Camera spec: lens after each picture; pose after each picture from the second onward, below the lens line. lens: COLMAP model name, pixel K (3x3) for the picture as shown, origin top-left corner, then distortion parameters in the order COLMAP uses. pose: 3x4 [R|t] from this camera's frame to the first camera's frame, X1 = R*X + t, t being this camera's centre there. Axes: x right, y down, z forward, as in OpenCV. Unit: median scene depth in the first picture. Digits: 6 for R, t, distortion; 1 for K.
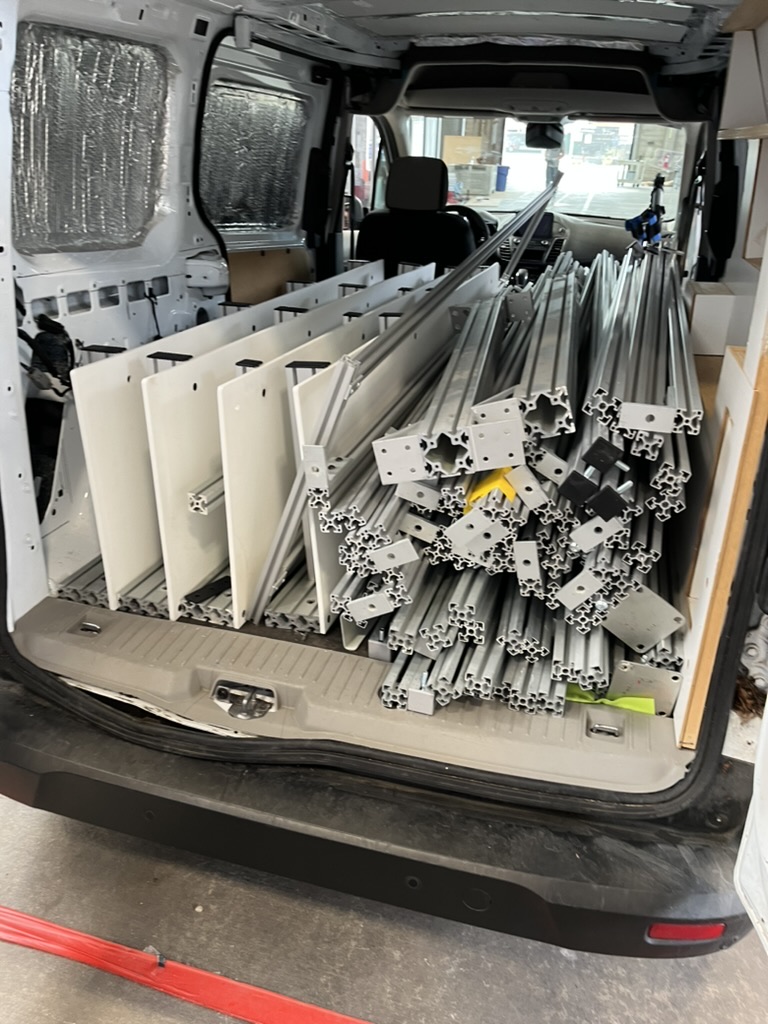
lens RADIAL K [[784.6, 0, 389.5], [0, 784.6, 511.2], [0, 0, 1]] dist [0.048150, -0.003256]
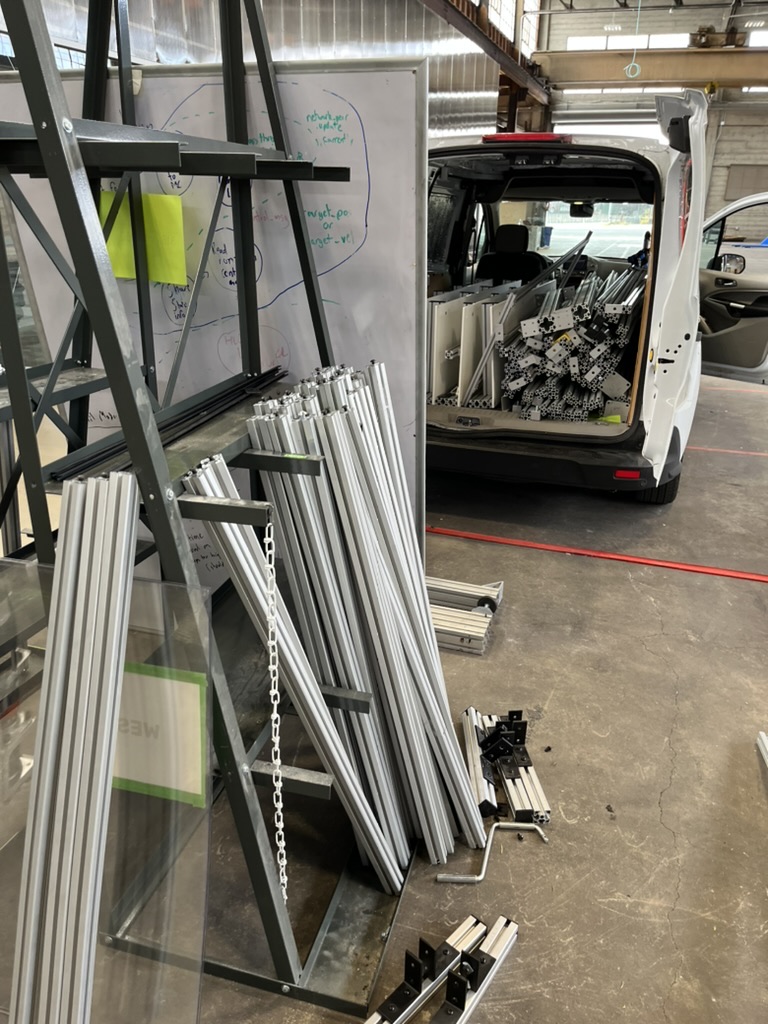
lens RADIAL K [[784.6, 0, 380.4], [0, 784.6, 513.4], [0, 0, 1]] dist [0.048150, -0.003256]
pose [[0.998137, 0.006686, -0.060641, -0.328958], [-0.010600, 0.997865, -0.064452, 0.747381], [0.060081, 0.064975, 0.996077, -1.746485]]
